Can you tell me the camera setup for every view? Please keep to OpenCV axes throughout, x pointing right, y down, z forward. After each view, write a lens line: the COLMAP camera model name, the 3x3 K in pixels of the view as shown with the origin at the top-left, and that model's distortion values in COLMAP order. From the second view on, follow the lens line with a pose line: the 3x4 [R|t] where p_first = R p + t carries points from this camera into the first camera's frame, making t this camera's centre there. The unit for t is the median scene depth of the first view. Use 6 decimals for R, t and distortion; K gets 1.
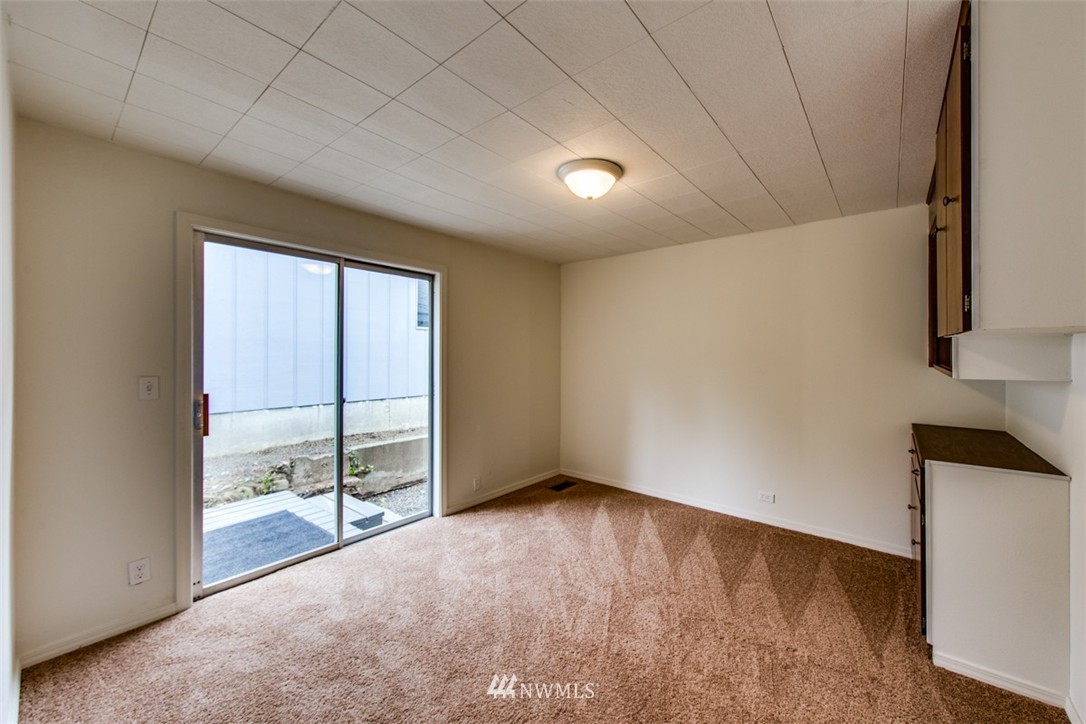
lens RADIAL K [[415.0, 0, 548.8], [0, 415.0, 356.9], [0, 0, 1]] dist [0.002677, 0.000135]
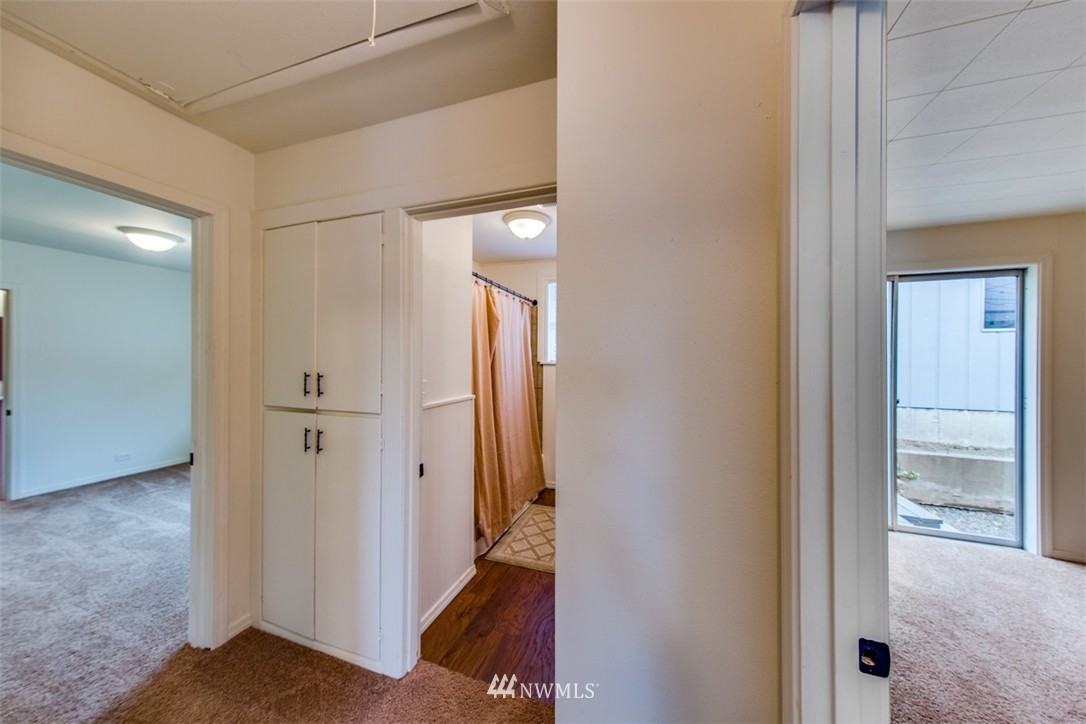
lens RADIAL K [[347.1, 0, 551.6], [0, 347.1, 358.7], [0, 0, 1]] dist [0.002305, -0.000191]
pose [[0.376604, -0.003497, -0.926368, 0.019812], [-0.007590, 0.999948, -0.006861, 0.002232], [0.926343, 0.009615, 0.376558, -0.168919]]
